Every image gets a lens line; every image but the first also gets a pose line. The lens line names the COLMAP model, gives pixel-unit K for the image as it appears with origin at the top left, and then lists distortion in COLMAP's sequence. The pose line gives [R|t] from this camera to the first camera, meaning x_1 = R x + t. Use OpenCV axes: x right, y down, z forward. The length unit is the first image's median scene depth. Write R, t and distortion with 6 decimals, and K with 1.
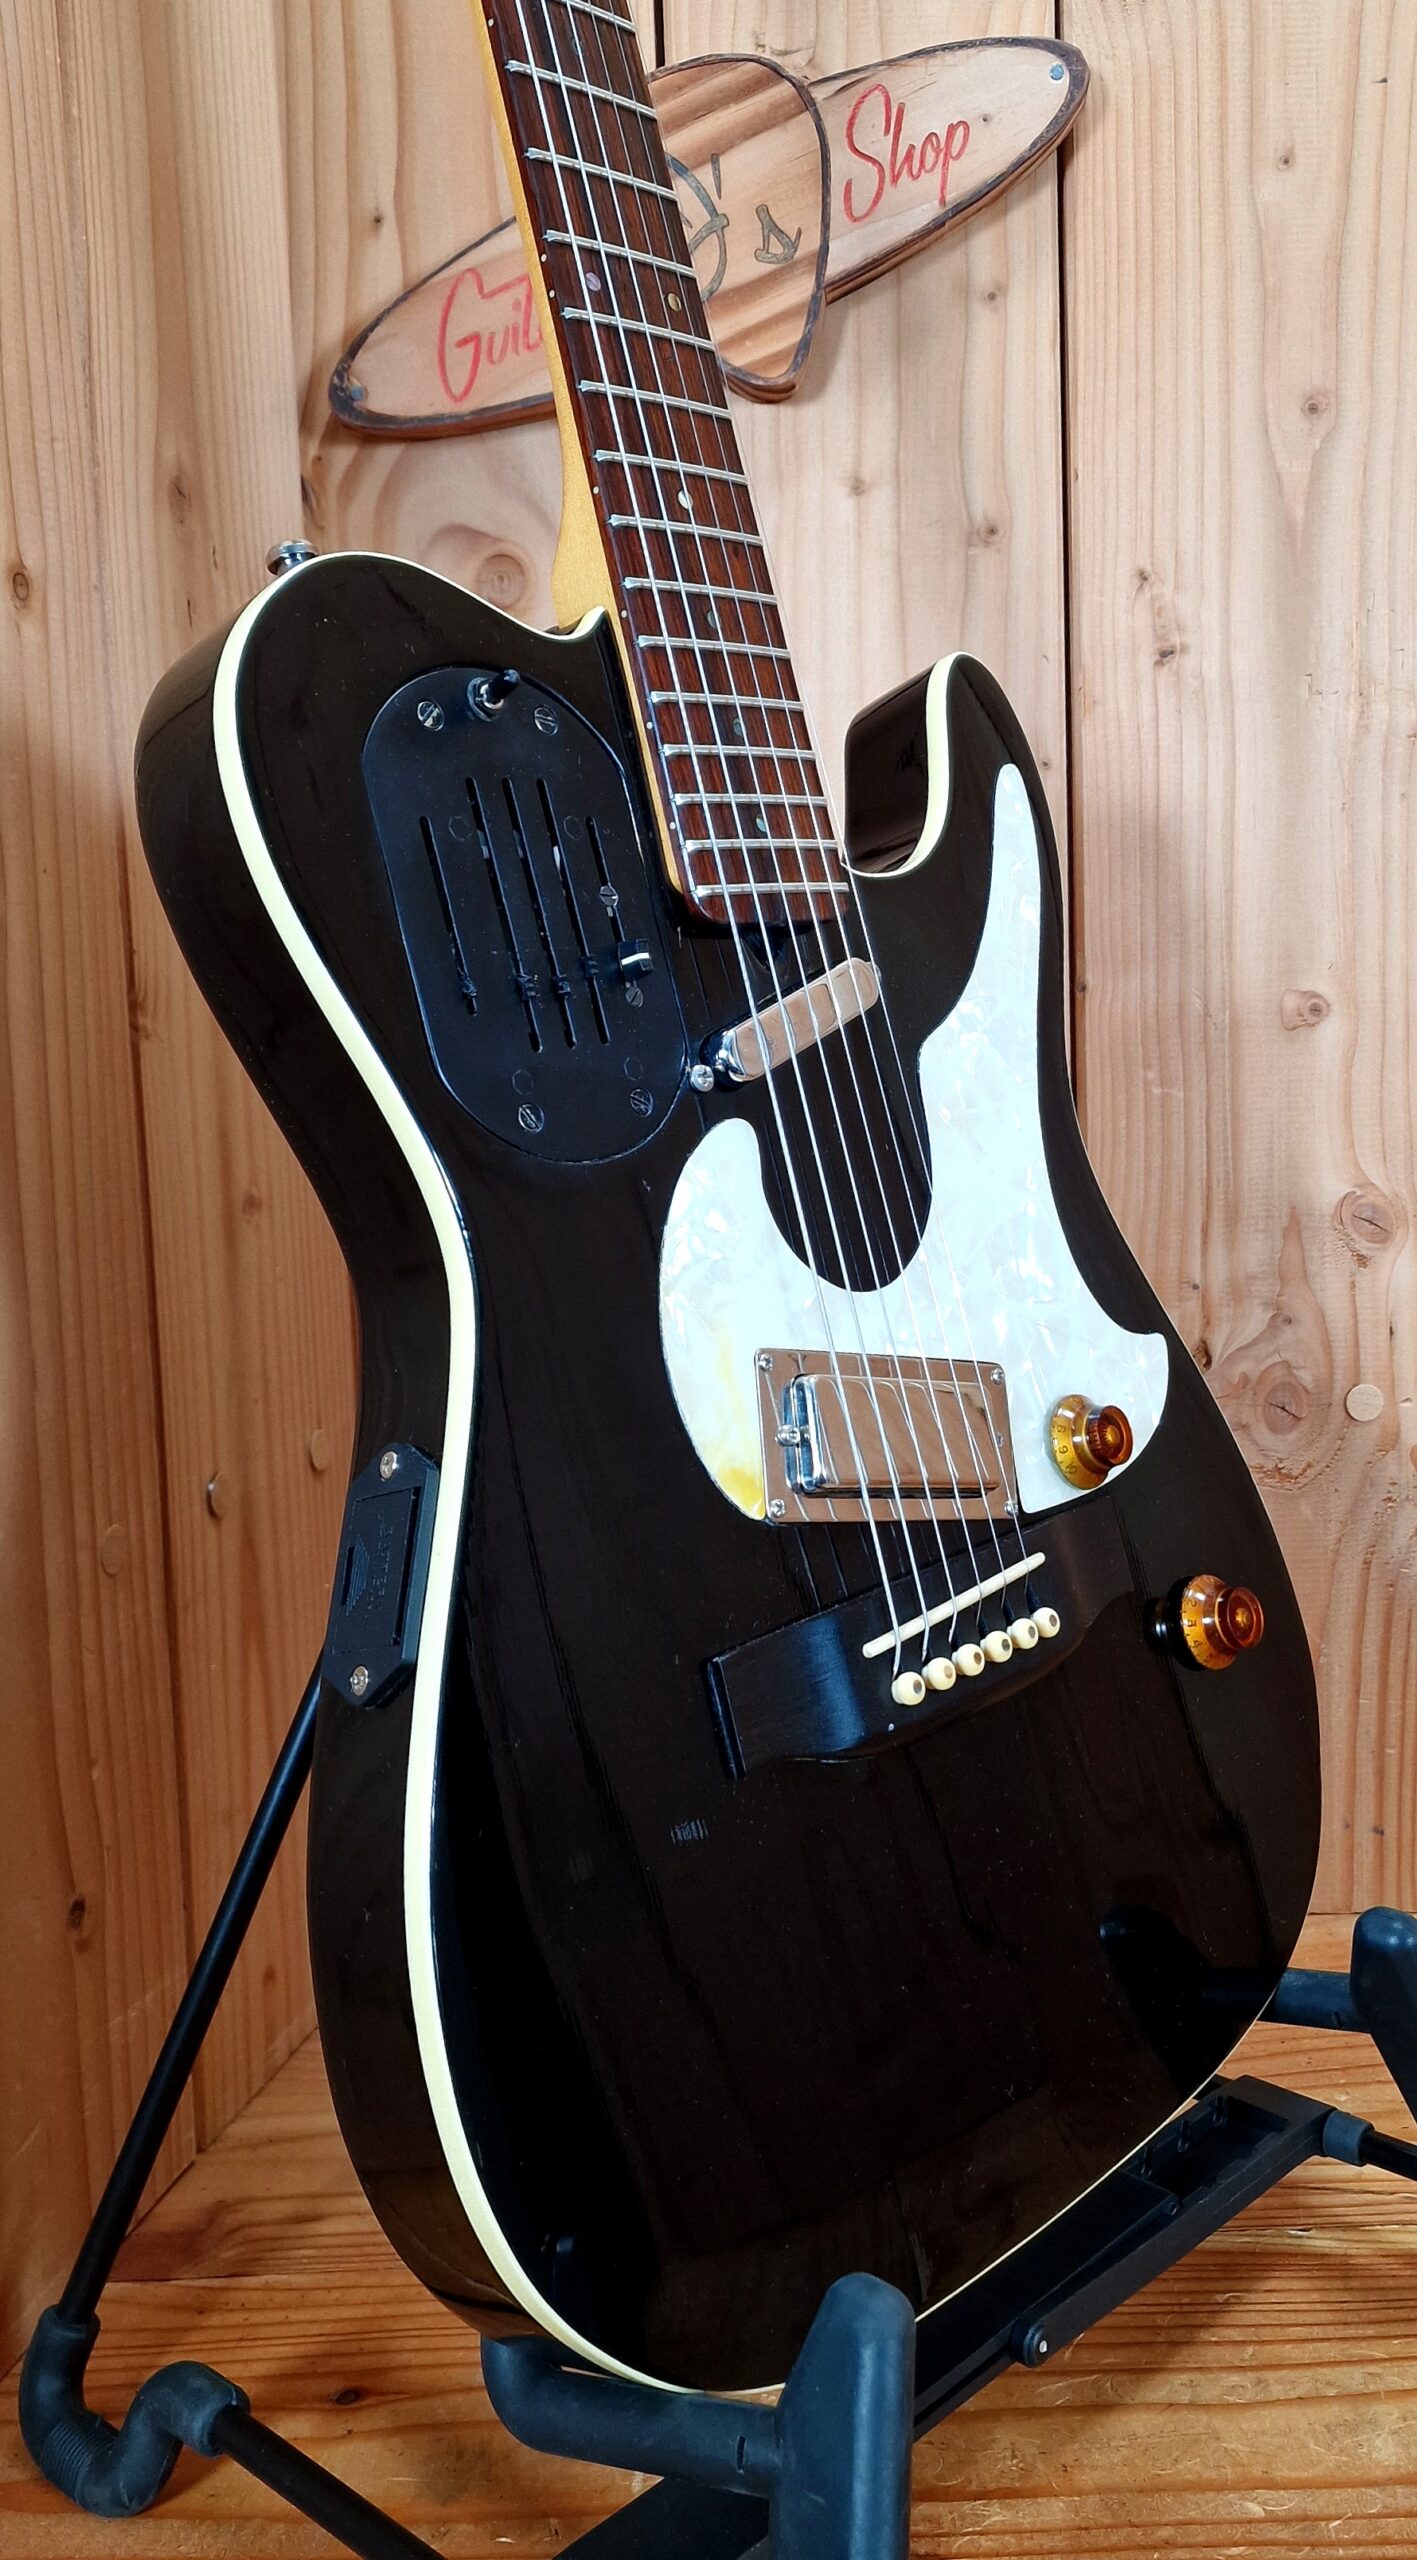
lens RADIAL K [[1875.1, 0, 795.5], [0, 1875.1, 1245.2], [0, 0, 1]] dist [0.042303, -0.005495]
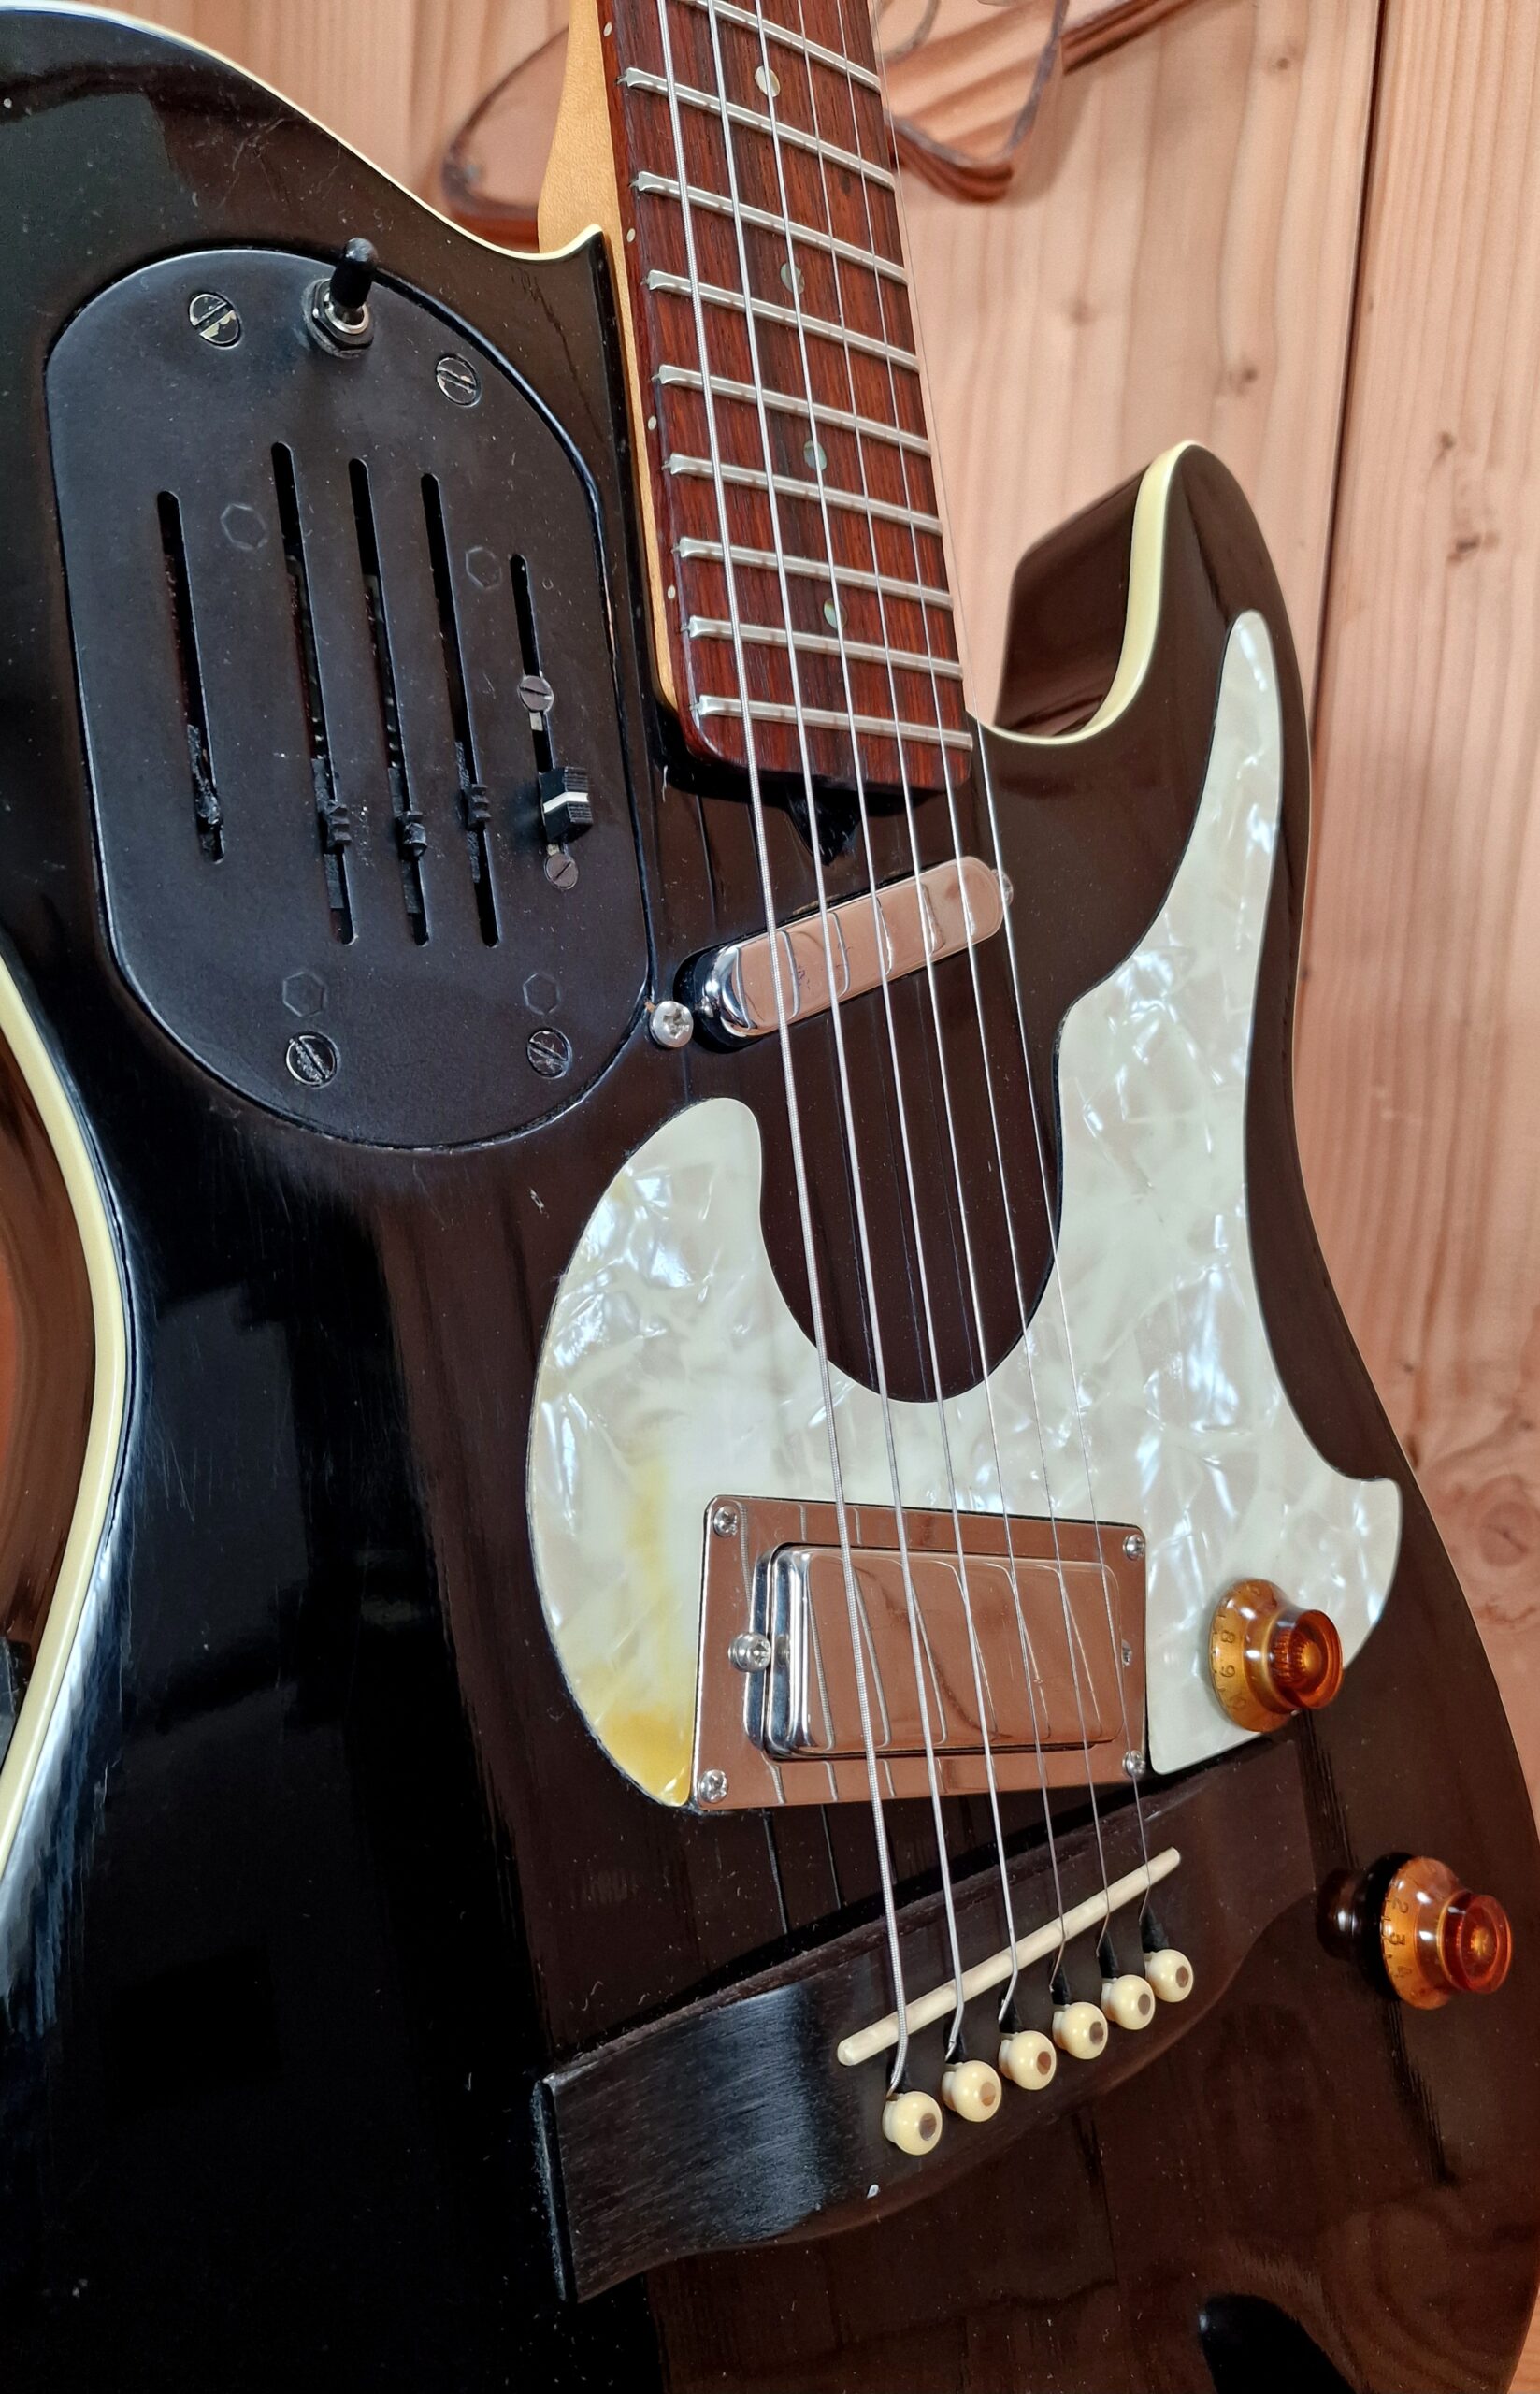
lens RADIAL K [[1514.7, 0, 762.2], [0, 1514.7, 1238.6], [0, 0, 1]] dist [0.000949, 0.000284]
pose [[0.983867, 0.104906, -0.144918, 0.047232], [-0.101131, 0.994319, 0.033192, -0.036095], [0.147577, -0.018001, 0.988887, 0.475294]]
